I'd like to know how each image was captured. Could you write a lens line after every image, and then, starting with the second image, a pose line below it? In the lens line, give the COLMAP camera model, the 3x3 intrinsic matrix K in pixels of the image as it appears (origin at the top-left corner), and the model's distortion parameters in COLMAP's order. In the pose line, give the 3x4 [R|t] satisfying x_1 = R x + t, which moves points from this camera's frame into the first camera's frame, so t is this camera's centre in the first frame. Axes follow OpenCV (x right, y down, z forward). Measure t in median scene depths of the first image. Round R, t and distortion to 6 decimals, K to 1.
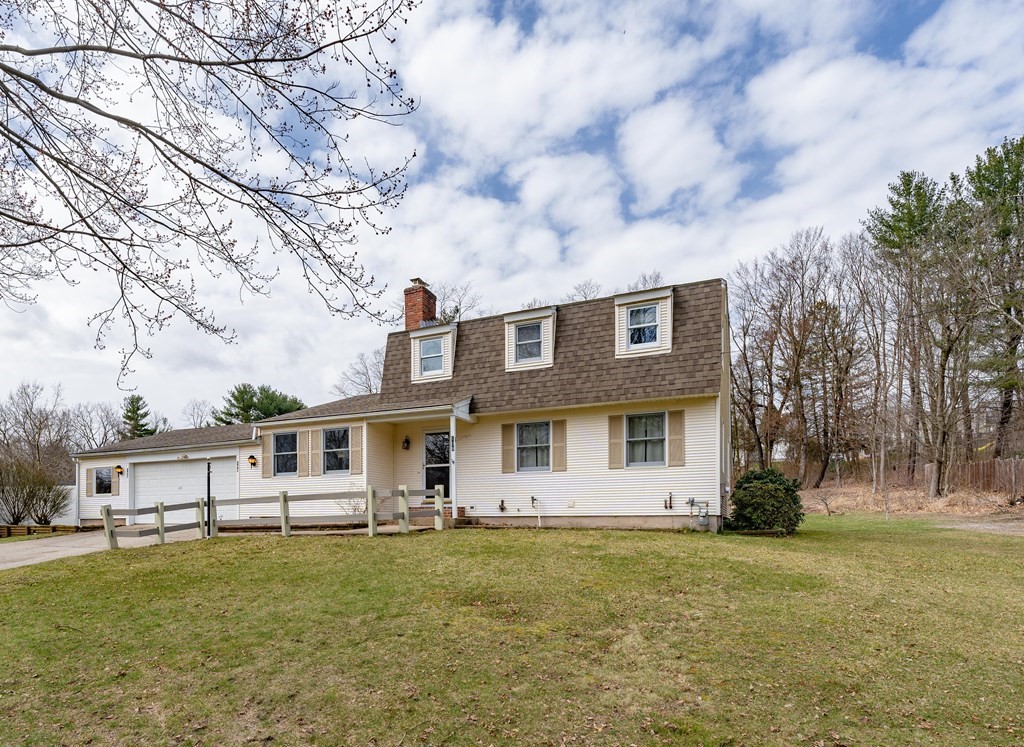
lens RADIAL K [[566.3, 0, 510.9], [0, 566.3, 451.8], [0, 0, 1]] dist [-0.003763, -0.000895]
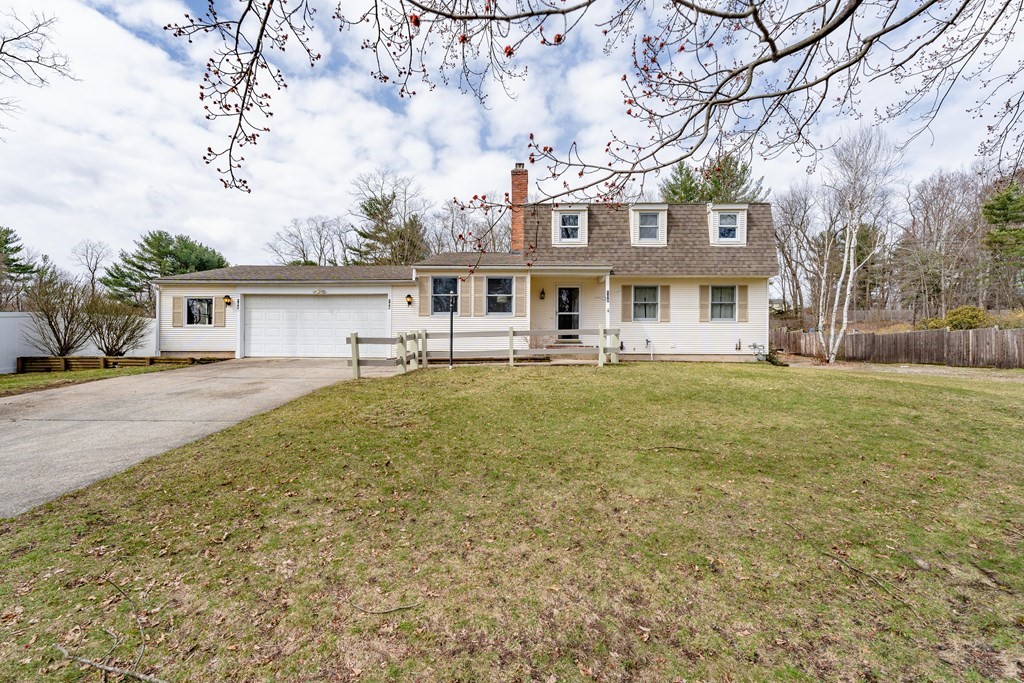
lens RADIAL K [[418.0, 0, 509.6], [0, 418.0, 337.4], [0, 0, 1]] dist [-0.000444, -0.000107]
pose [[0.914830, 0.036080, 0.402223, -0.539731], [-0.051591, 0.998282, 0.027792, 0.050261], [-0.400530, -0.046176, 0.915120, 0.162019]]
